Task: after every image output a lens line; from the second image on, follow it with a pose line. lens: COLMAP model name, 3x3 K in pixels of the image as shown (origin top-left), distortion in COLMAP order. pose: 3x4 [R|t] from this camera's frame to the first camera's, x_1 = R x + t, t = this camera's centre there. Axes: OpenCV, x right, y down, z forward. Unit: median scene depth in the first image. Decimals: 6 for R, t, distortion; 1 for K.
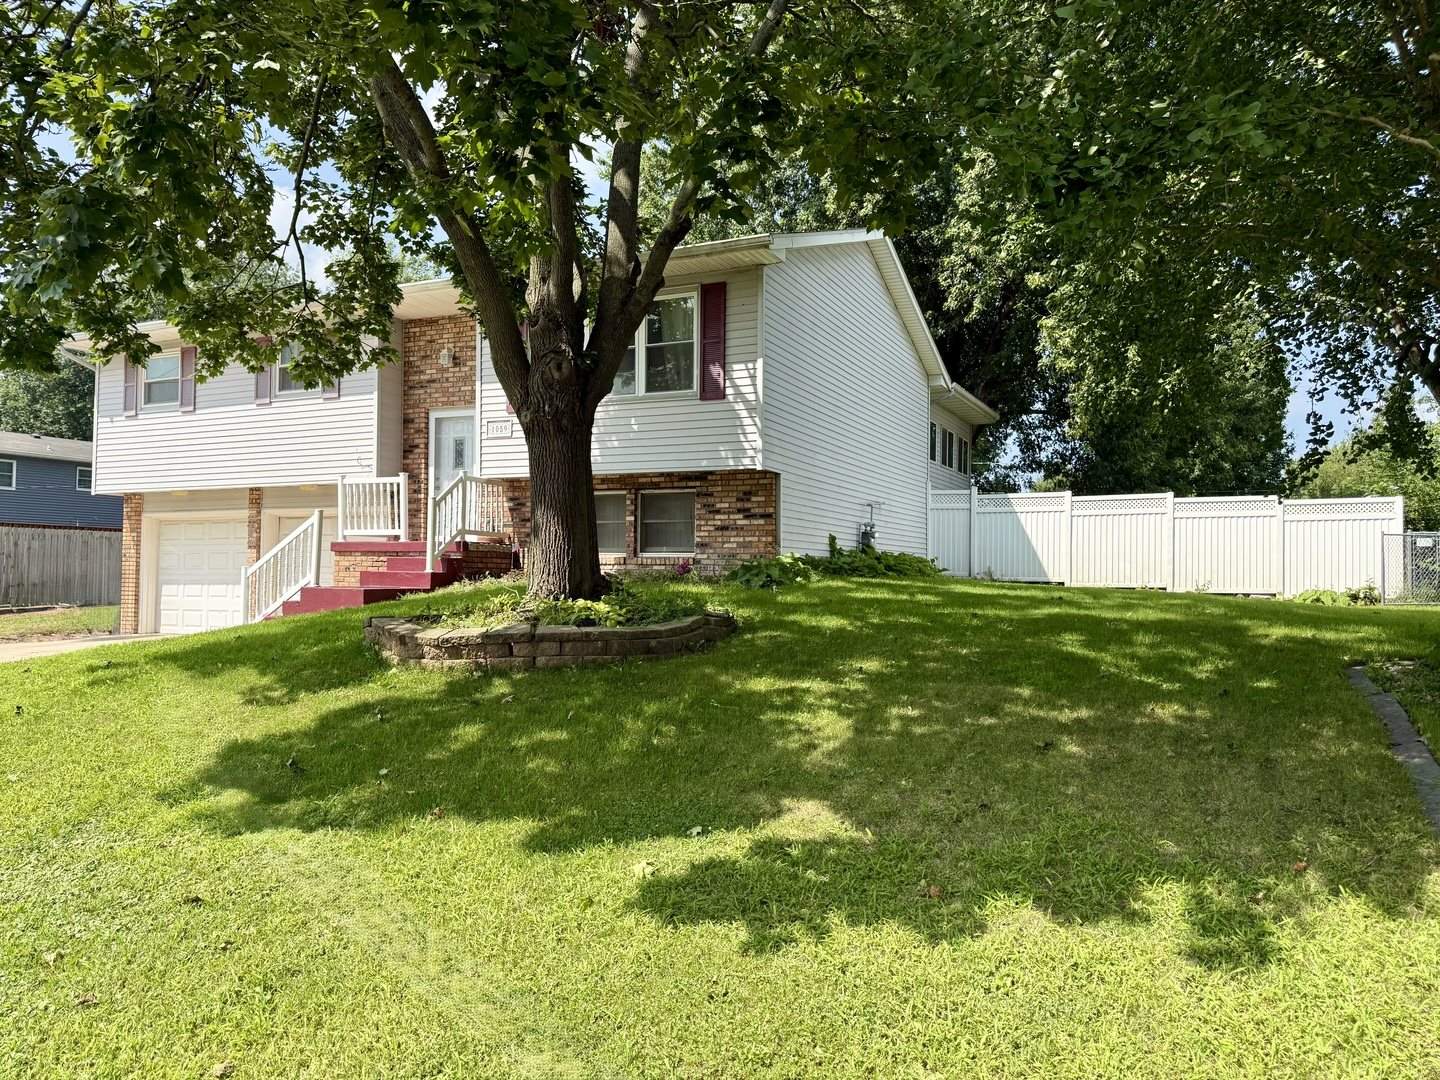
lens RADIAL K [[1002.7, 0, 720.0], [0, 1002.7, 540.0], [0, 0, 1]] dist [0.169131, -0.329271]
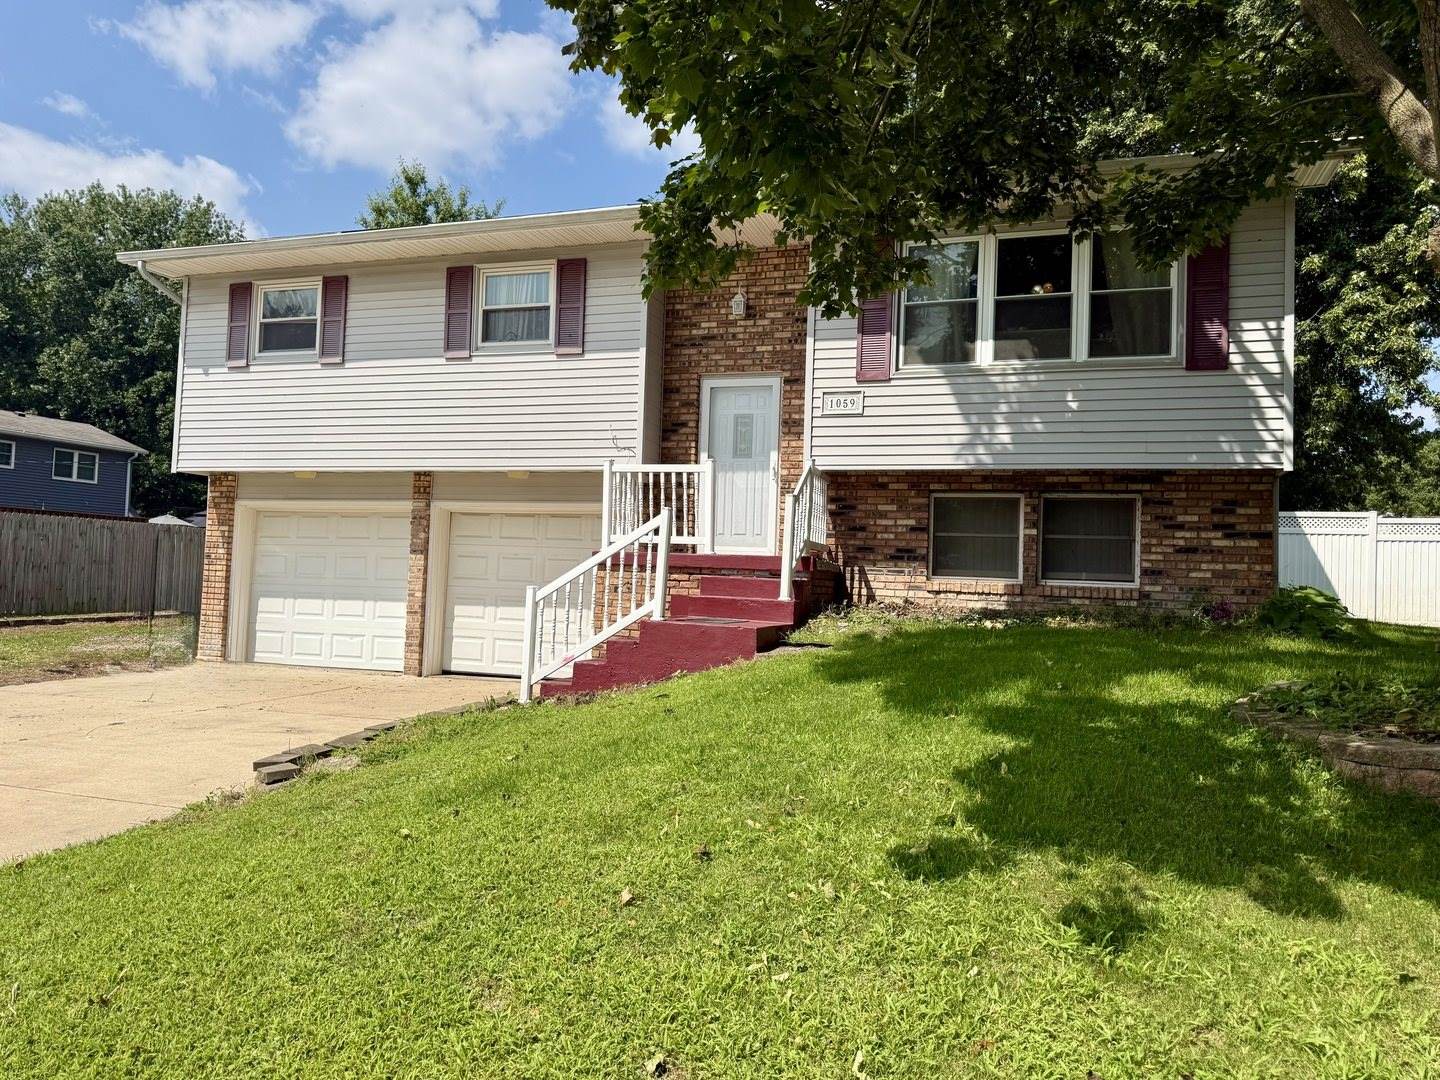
lens RADIAL K [[1002.7, 0, 720.0], [0, 1002.7, 540.0], [0, 0, 1]] dist [0.169131, -0.329271]
pose [[0.993252, 0.029668, 0.112115, -0.395951], [-0.029354, 0.999559, -0.004452, -0.005686], [-0.112198, 0.001131, 0.993685, 0.297087]]
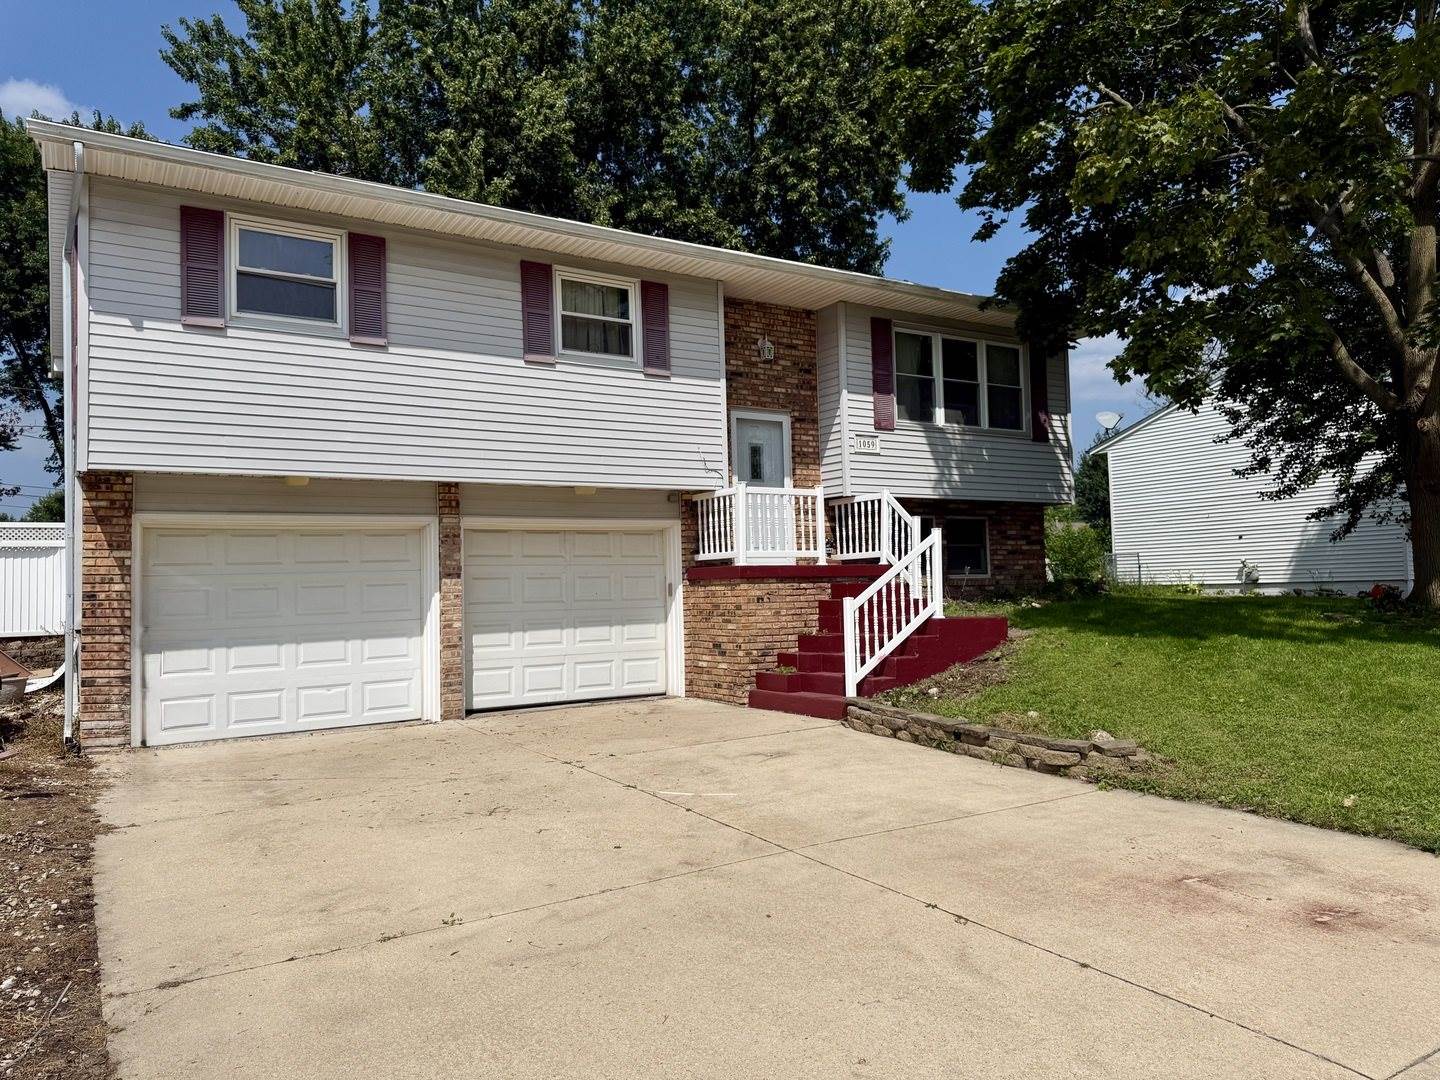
lens RADIAL K [[1002.7, 0, 720.0], [0, 1002.7, 540.0], [0, 0, 1]] dist [0.169131, -0.329271]
pose [[0.536419, 0.017596, 0.843768, -1.107042], [0.001989, 0.999753, -0.022113, -0.000968], [-0.843950, 0.013540, 0.536252, 0.634727]]
